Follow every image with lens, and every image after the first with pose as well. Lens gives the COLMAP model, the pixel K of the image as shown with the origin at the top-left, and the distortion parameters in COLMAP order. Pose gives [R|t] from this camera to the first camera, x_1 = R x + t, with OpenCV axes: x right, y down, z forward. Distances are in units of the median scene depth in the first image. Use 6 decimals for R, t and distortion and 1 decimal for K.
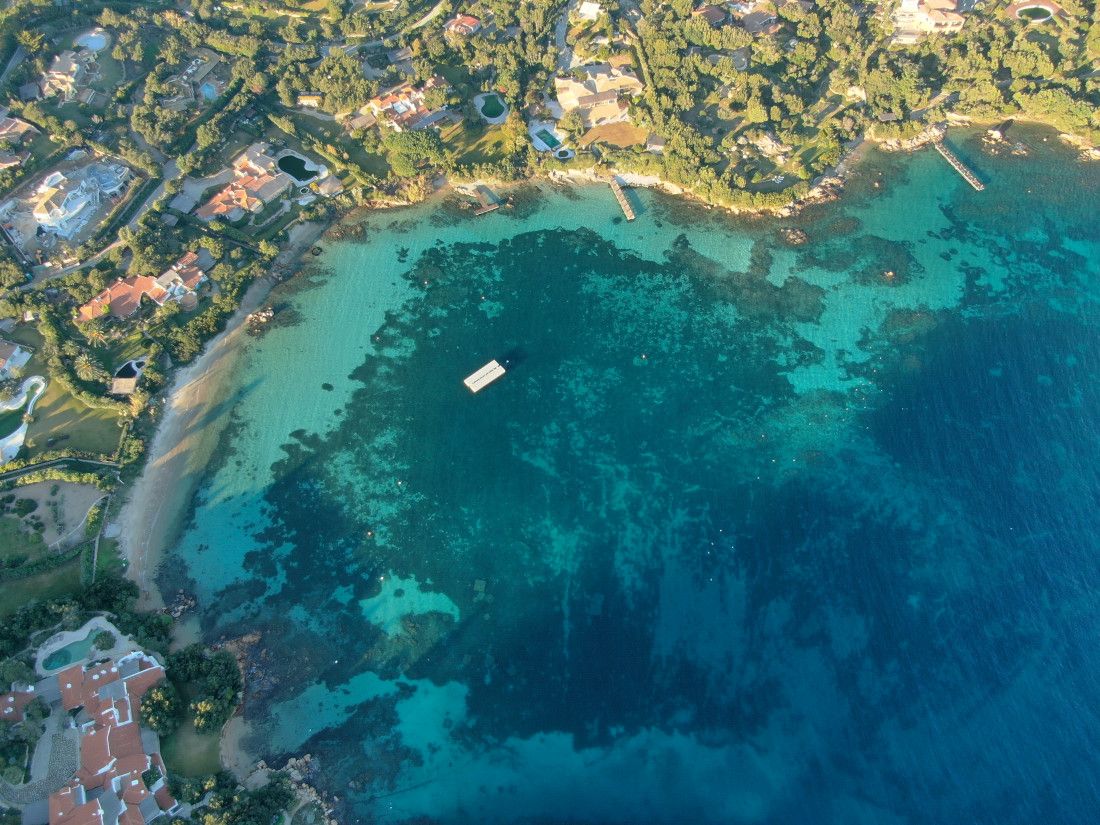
lens RADIAL K [[794.6, 0, 550.0], [0, 794.6, 412.5], [0, 0, 1]] dist [-0.017152, 0.006194]
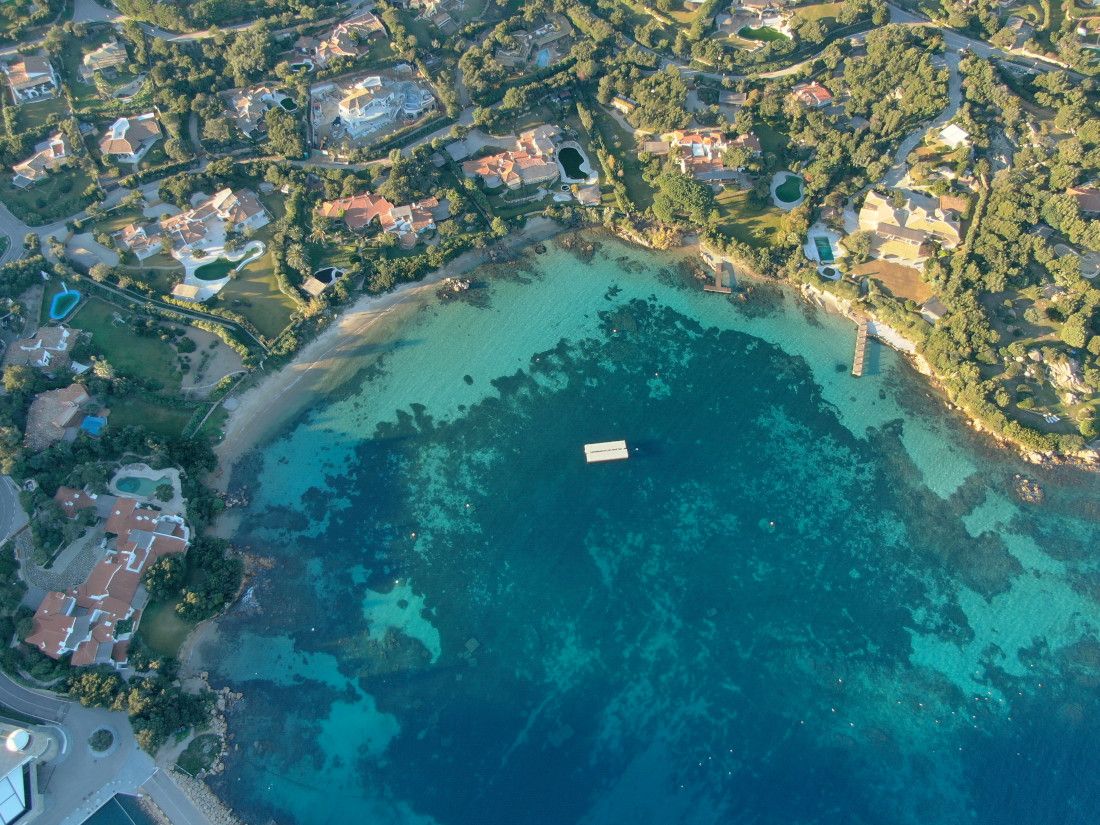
lens RADIAL K [[794.6, 0, 550.0], [0, 794.6, 412.5], [0, 0, 1]] dist [-0.017152, 0.006194]
pose [[0.820907, 0.496012, -0.282989, 0.095405], [-0.491413, 0.866011, 0.092399, -0.125938], [0.290903, 0.063214, 0.954662, 0.075684]]
